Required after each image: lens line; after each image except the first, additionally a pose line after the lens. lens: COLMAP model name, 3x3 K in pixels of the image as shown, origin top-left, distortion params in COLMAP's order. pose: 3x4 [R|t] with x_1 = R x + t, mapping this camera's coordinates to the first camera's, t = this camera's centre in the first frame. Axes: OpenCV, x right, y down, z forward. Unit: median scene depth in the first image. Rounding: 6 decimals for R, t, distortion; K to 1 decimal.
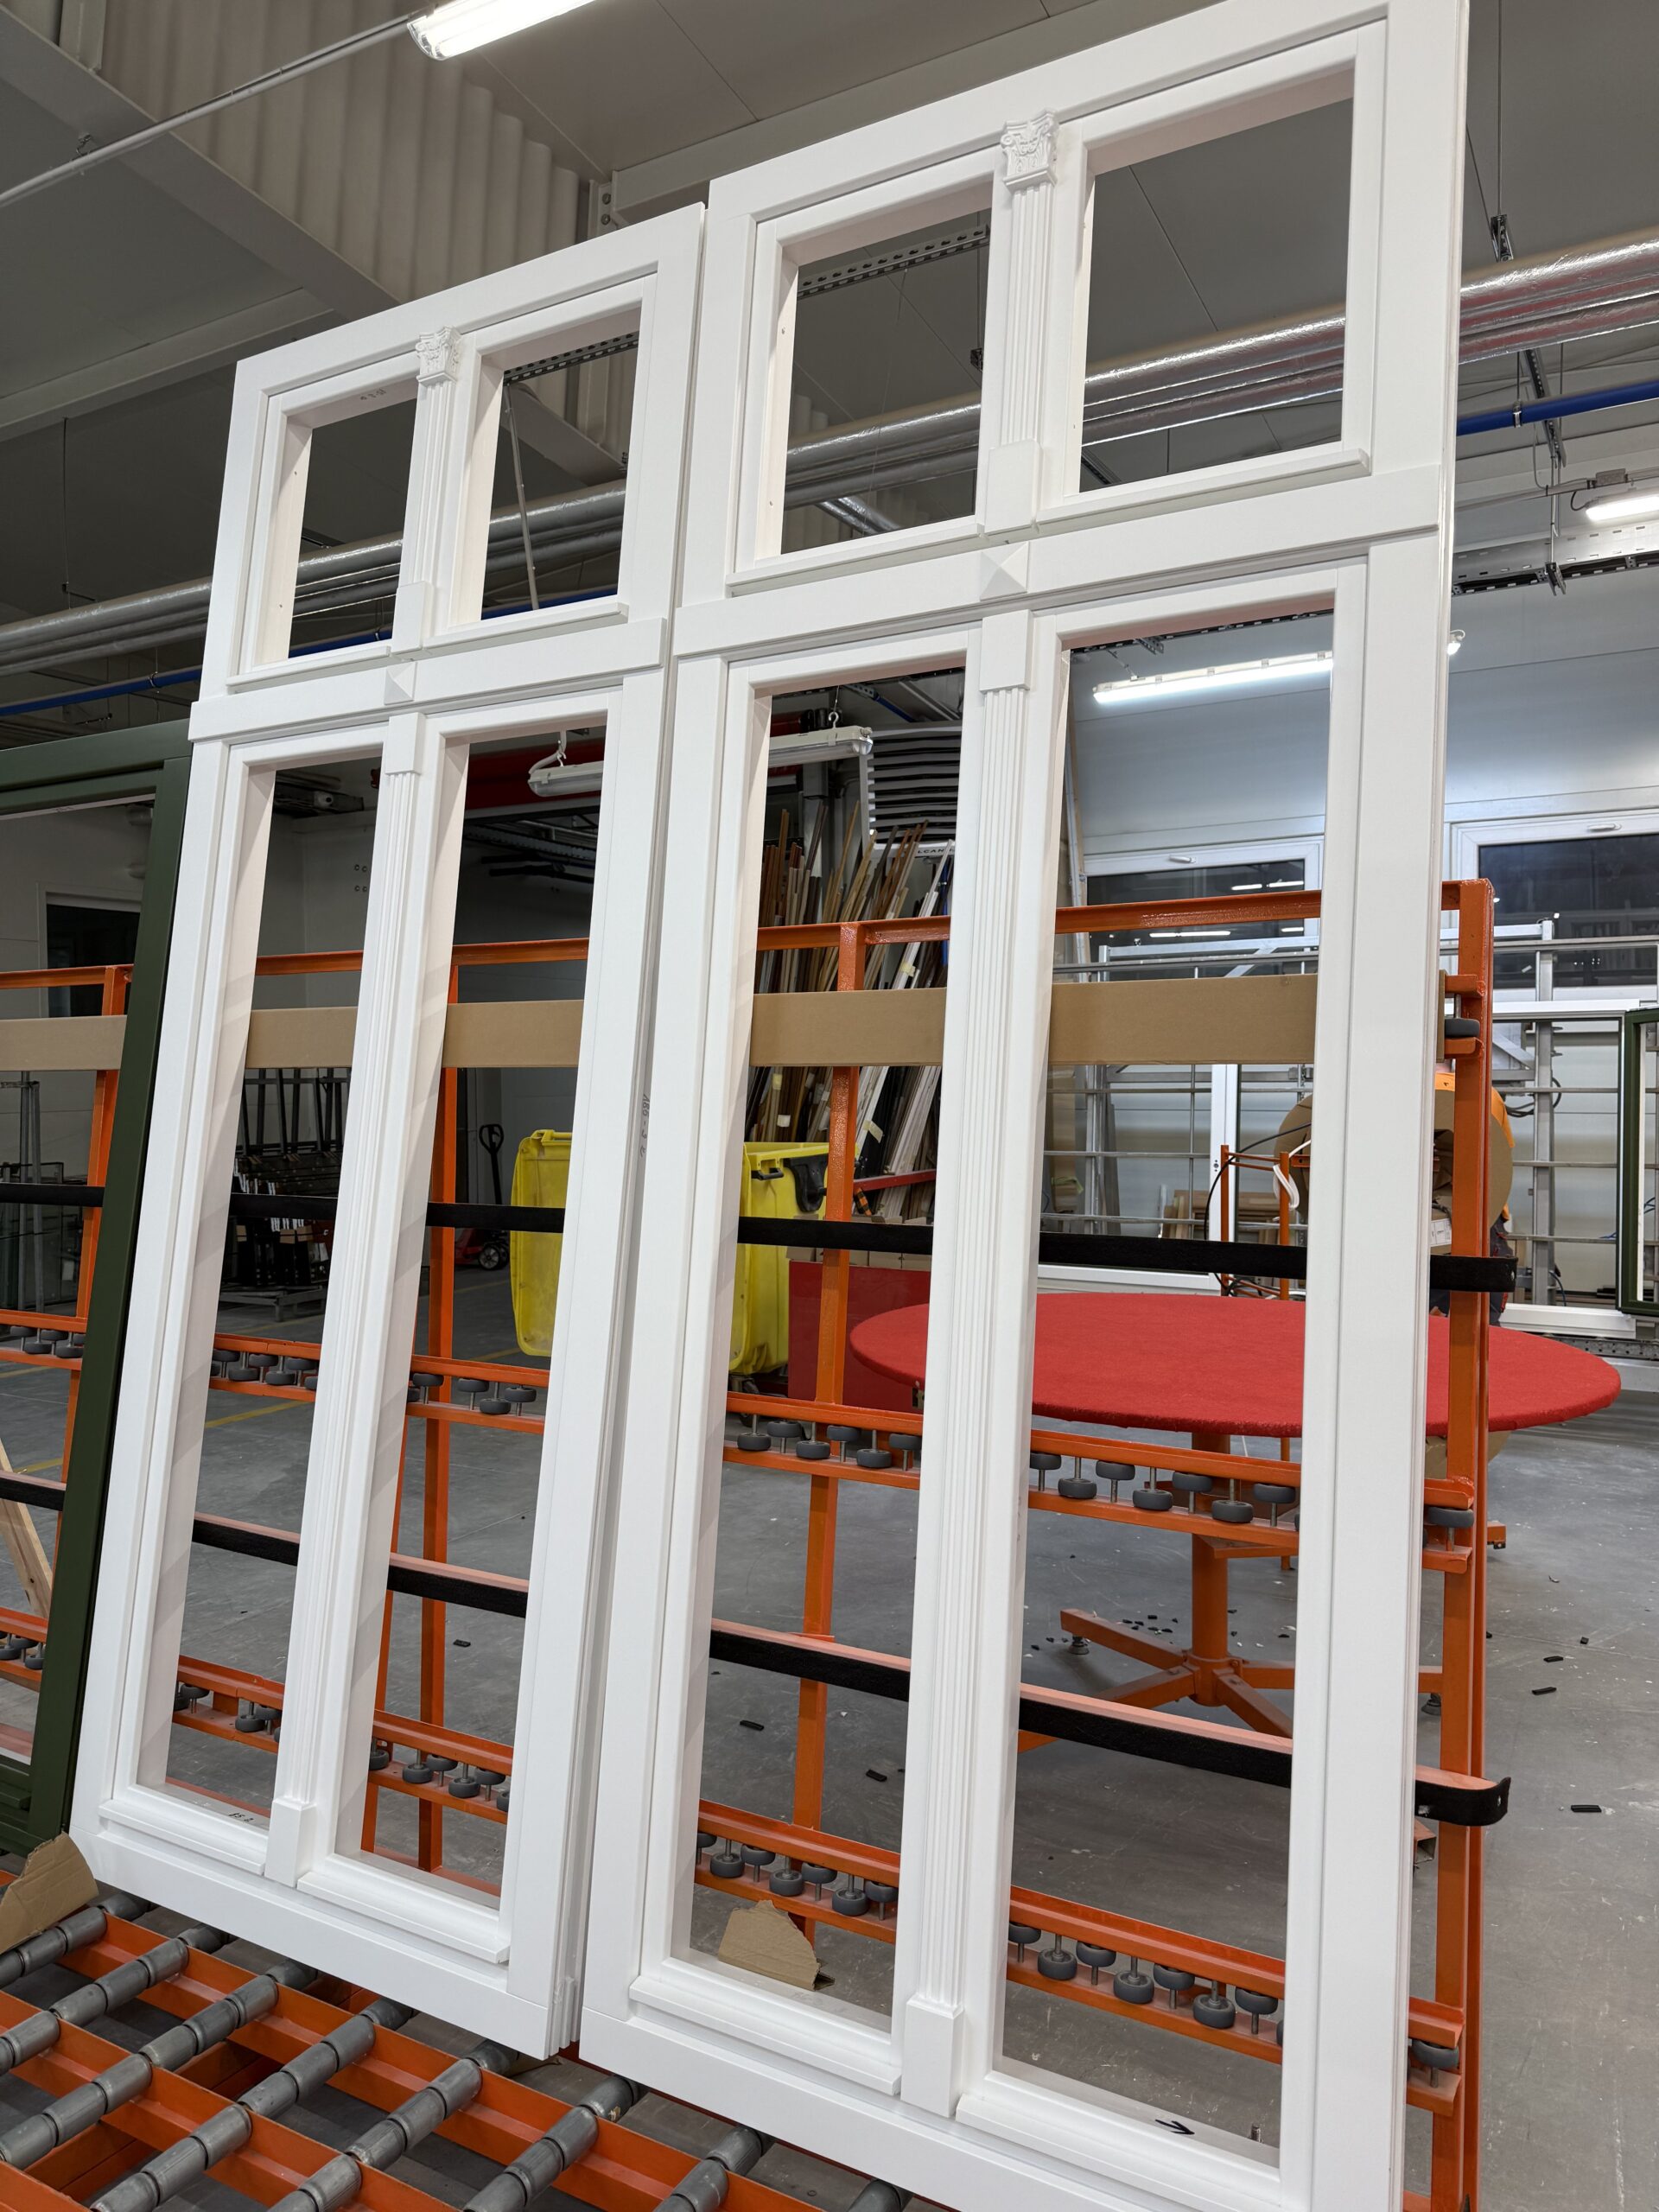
lens RADIAL K [[1552.6, 0, 829.5], [0, 1552.6, 1106.0], [0, 0, 1]] dist [0.004170, -0.166091]
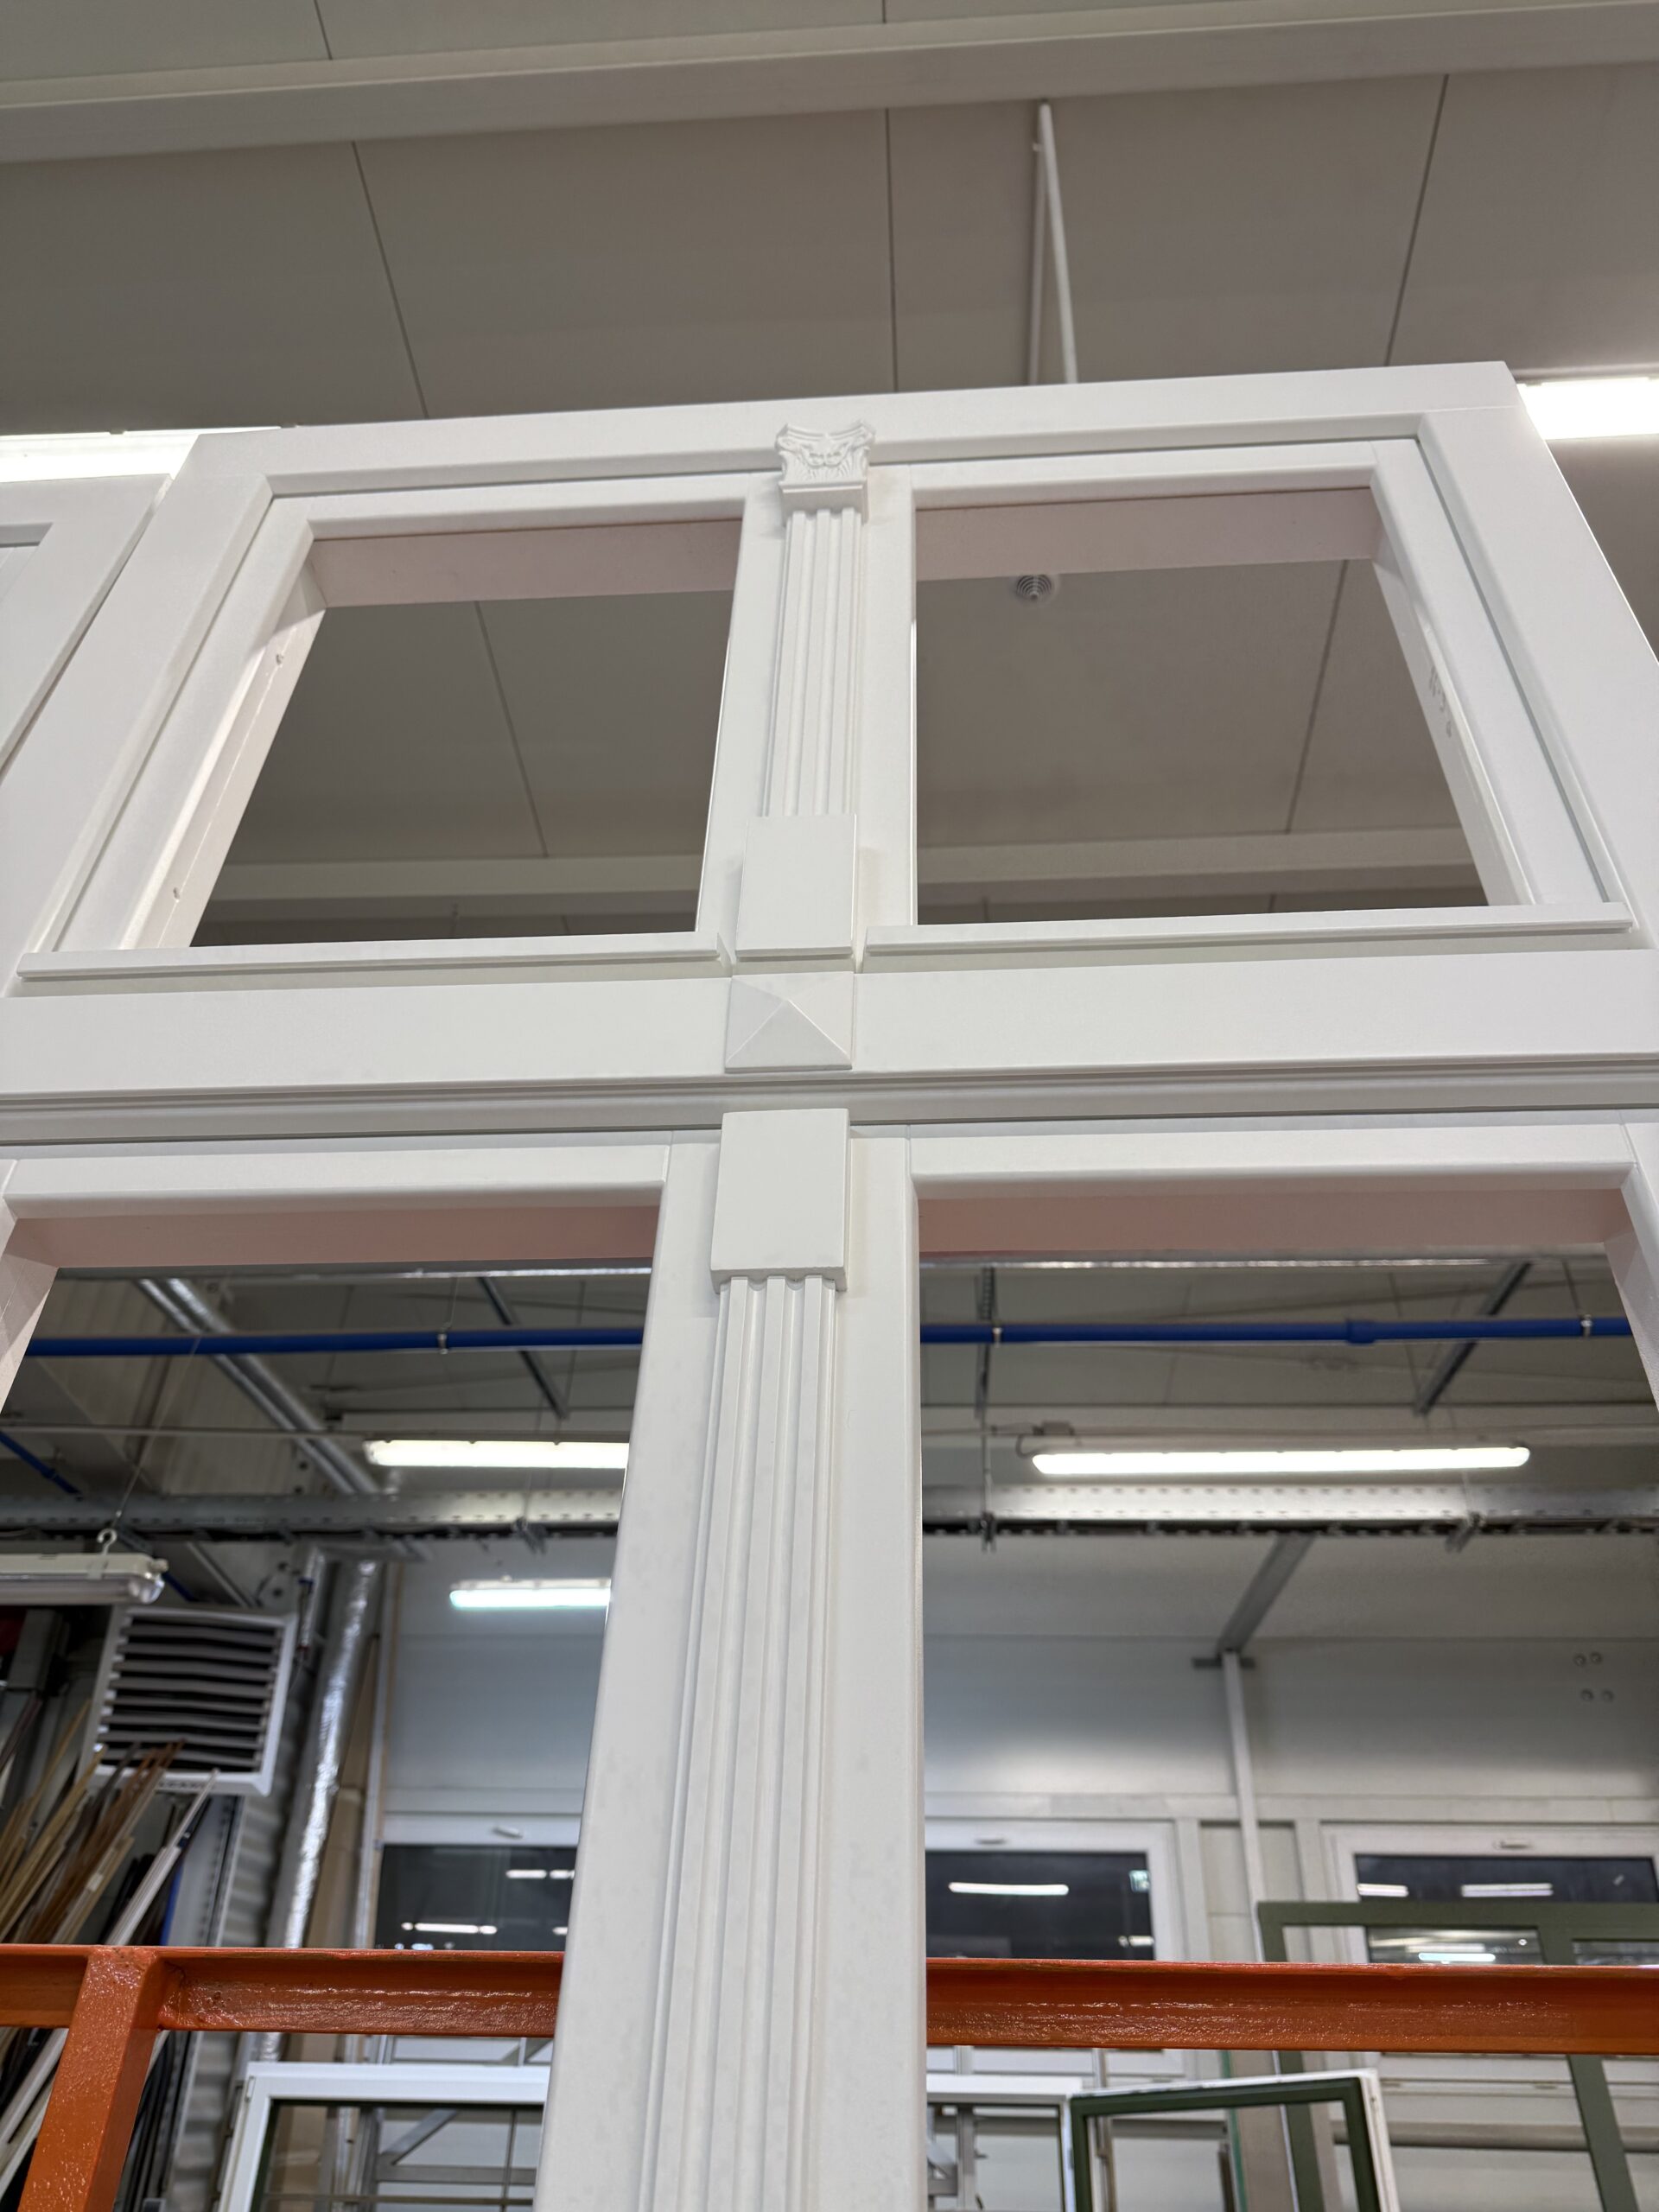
lens RADIAL K [[1589.7, 0, 825.7], [0, 1589.7, 1153.1], [0, 0, 1]] dist [0.009654, -0.002476]
pose [[0.897920, 0.251623, 0.361145, -0.005814], [-0.020915, 0.843952, -0.536011, -0.026121], [-0.439662, 0.473742, 0.763064, 0.196298]]
